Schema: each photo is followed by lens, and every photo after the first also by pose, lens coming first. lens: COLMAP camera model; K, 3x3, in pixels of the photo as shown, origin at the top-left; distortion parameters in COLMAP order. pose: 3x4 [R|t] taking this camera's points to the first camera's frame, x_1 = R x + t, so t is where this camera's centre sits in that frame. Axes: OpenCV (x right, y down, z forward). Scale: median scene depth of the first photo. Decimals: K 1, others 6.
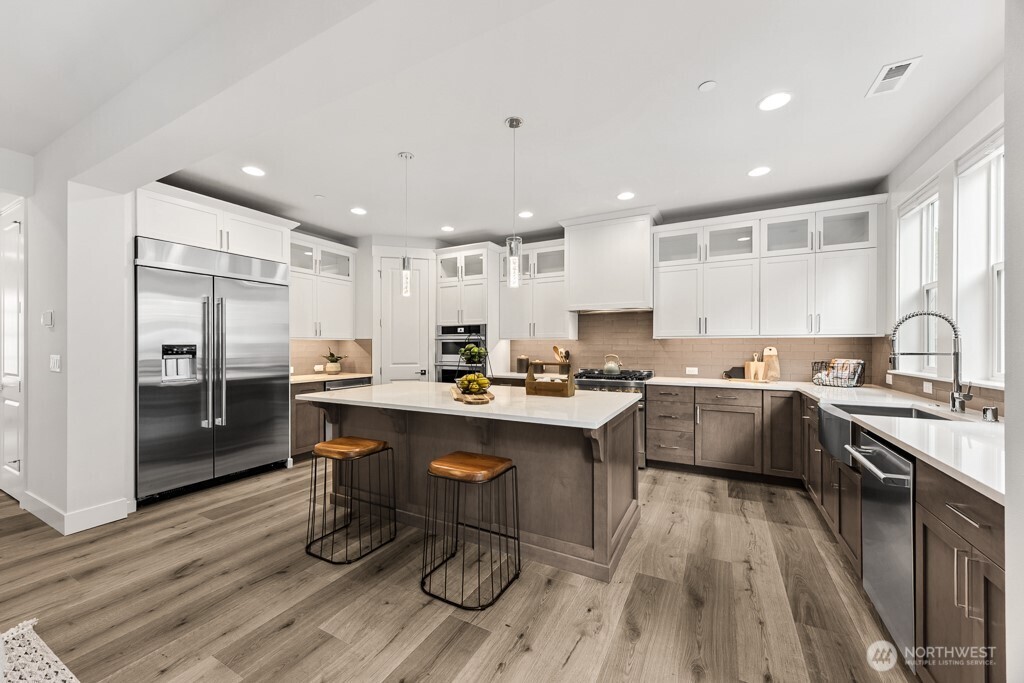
lens RADIAL K [[390.1, 0, 511.8], [0, 390.1, 340.0], [0, 0, 1]] dist [0.005541, 0.000422]
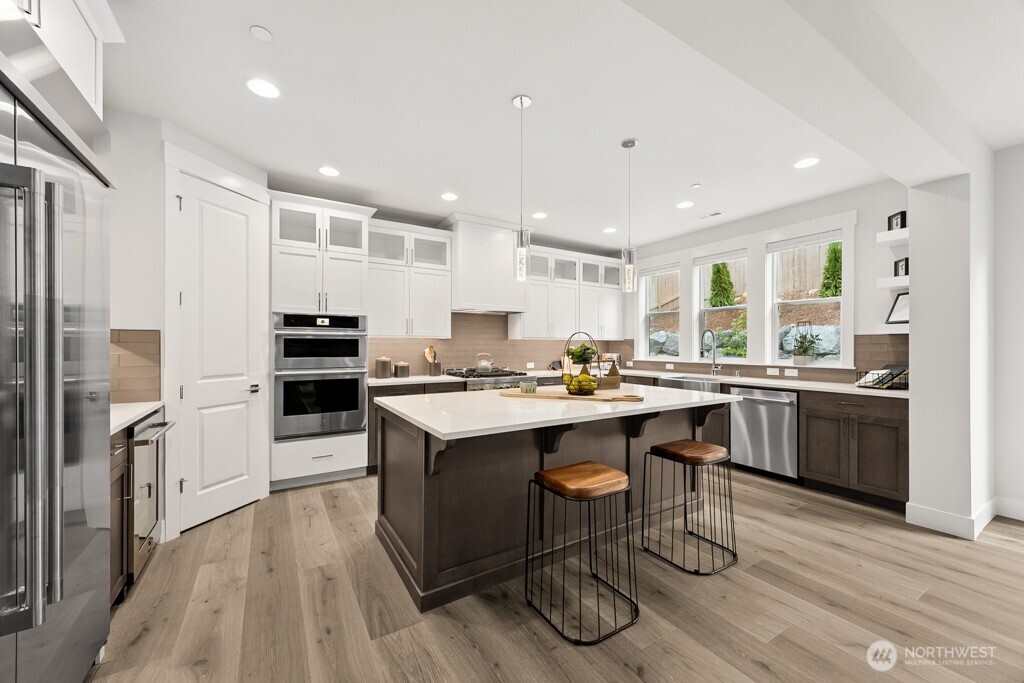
lens RADIAL K [[390.1, 0, 505.2], [0, 390.1, 345.9], [0, 0, 1]] dist [0.005541, 0.000422]
pose [[0.508149, -0.002230, 0.861266, -0.648309], [-0.019035, 0.999723, 0.013819, 0.001741], [-0.861059, -0.023416, 0.507966, 0.425873]]
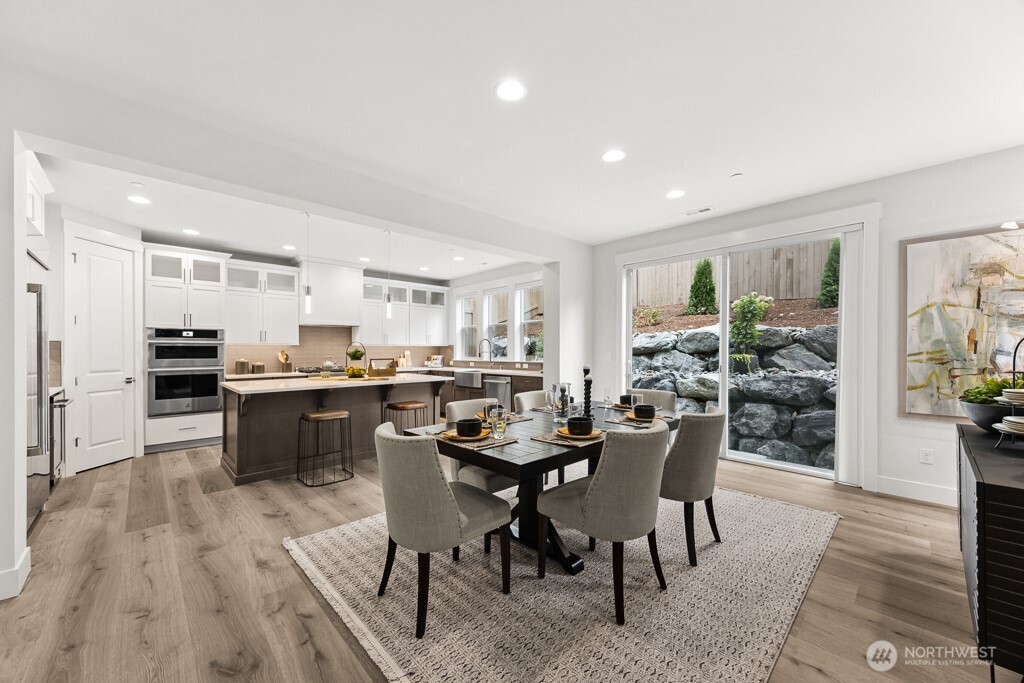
lens RADIAL K [[390.1, 0, 507.5], [0, 390.1, 349.9], [0, 0, 1]] dist [0.005541, 0.000422]
pose [[0.320204, -0.001385, 0.947347, -0.931520], [-0.015289, 0.999861, 0.006630, -0.004596], [-0.947225, -0.016607, 0.320139, -0.093738]]
